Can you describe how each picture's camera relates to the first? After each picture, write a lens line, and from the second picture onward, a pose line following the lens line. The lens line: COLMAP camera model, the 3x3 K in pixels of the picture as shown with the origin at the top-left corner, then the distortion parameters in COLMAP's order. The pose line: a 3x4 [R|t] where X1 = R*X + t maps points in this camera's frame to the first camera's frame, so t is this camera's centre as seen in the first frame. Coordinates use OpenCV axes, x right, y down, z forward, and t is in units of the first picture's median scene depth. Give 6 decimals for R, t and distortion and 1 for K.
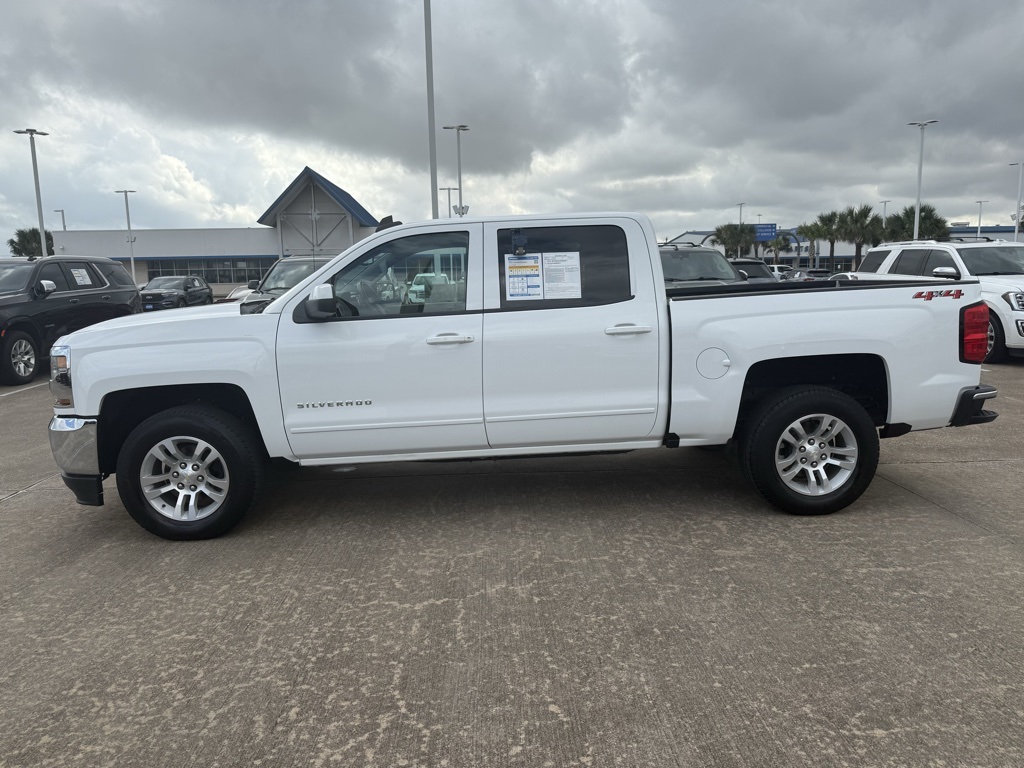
lens RADIAL K [[717.4, 0, 512.0], [0, 717.4, 384.0], [0, 0, 1]] dist [0.093974, -0.117776]
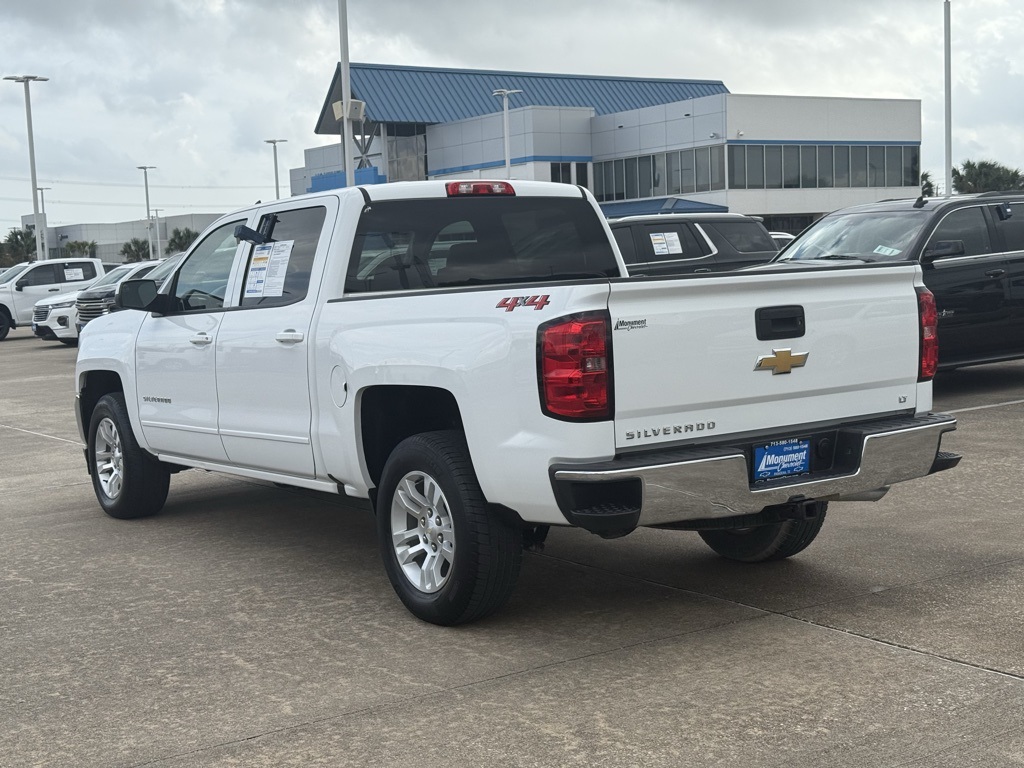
lens RADIAL K [[1418.9, 0, 512.0], [0, 1418.9, 384.0], [0, 0, 1]] dist [0.208544, -0.438420]
pose [[0.520394, 0.069613, -0.851084, 1.633974], [-0.090685, 0.995541, 0.025979, -0.085240], [0.849097, 0.063662, 0.524386, 0.369685]]
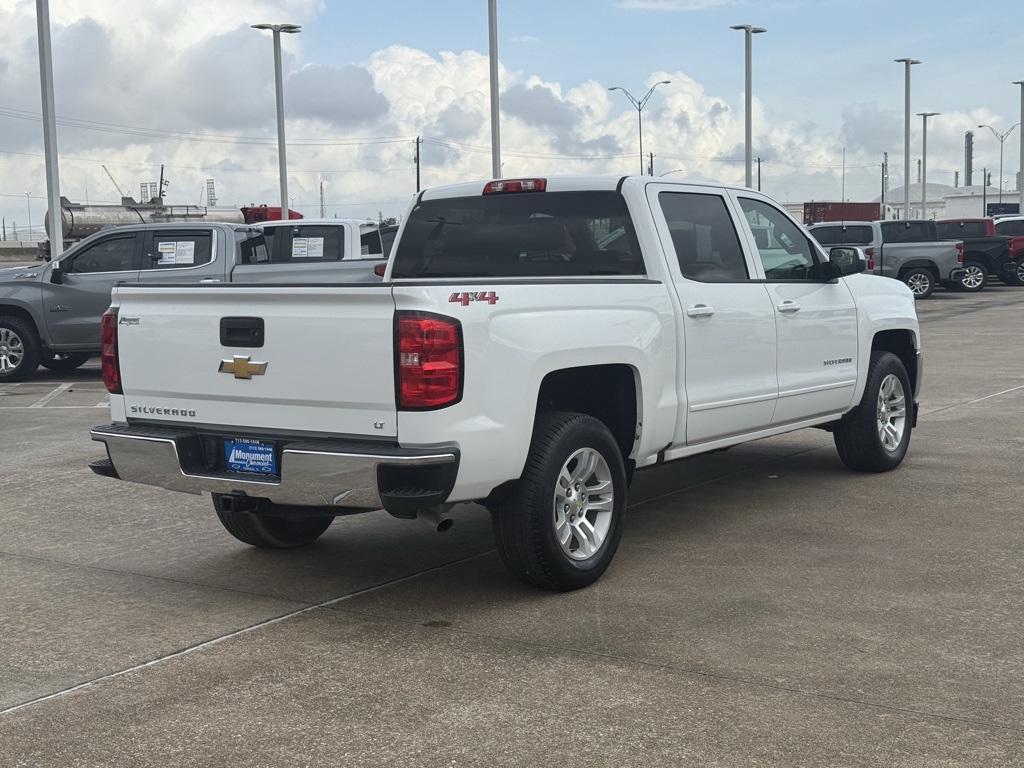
lens RADIAL K [[1418.9, 0, 512.0], [0, 1418.9, 384.0], [0, 0, 1]] dist [0.208544, -0.438420]
pose [[-0.620618, 0.111458, -0.776151, 1.595637], [-0.076482, 0.976521, 0.201388, -0.381622], [0.780374, 0.184347, -0.597522, 2.296926]]
